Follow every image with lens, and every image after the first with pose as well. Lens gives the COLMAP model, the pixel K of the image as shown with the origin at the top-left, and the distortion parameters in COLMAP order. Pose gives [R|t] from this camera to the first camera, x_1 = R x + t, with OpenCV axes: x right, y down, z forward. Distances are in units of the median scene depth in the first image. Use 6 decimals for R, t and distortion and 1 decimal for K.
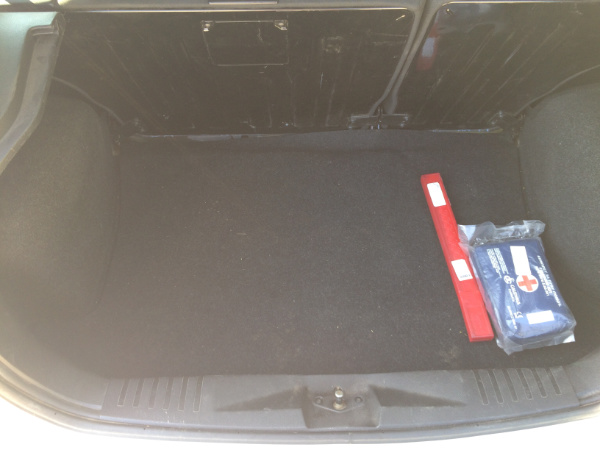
lens RADIAL K [[514.9, 0, 300.0], [0, 514.9, 221.5], [0, 0, 1]] dist [0.052933, -0.099889]
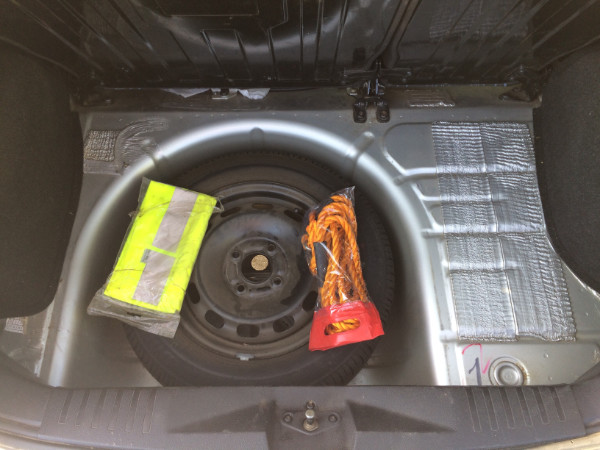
lens RADIAL K [[514.9, 0, 298.5], [0, 514.9, 227.5], [0, 0, 1]] dist [0.052933, -0.099889]
pose [[0.999669, 0.017243, -0.019100, 0.066986], [-0.014234, 0.988916, 0.147789, -0.107964], [0.021436, -0.147469, 0.988834, 0.177400]]
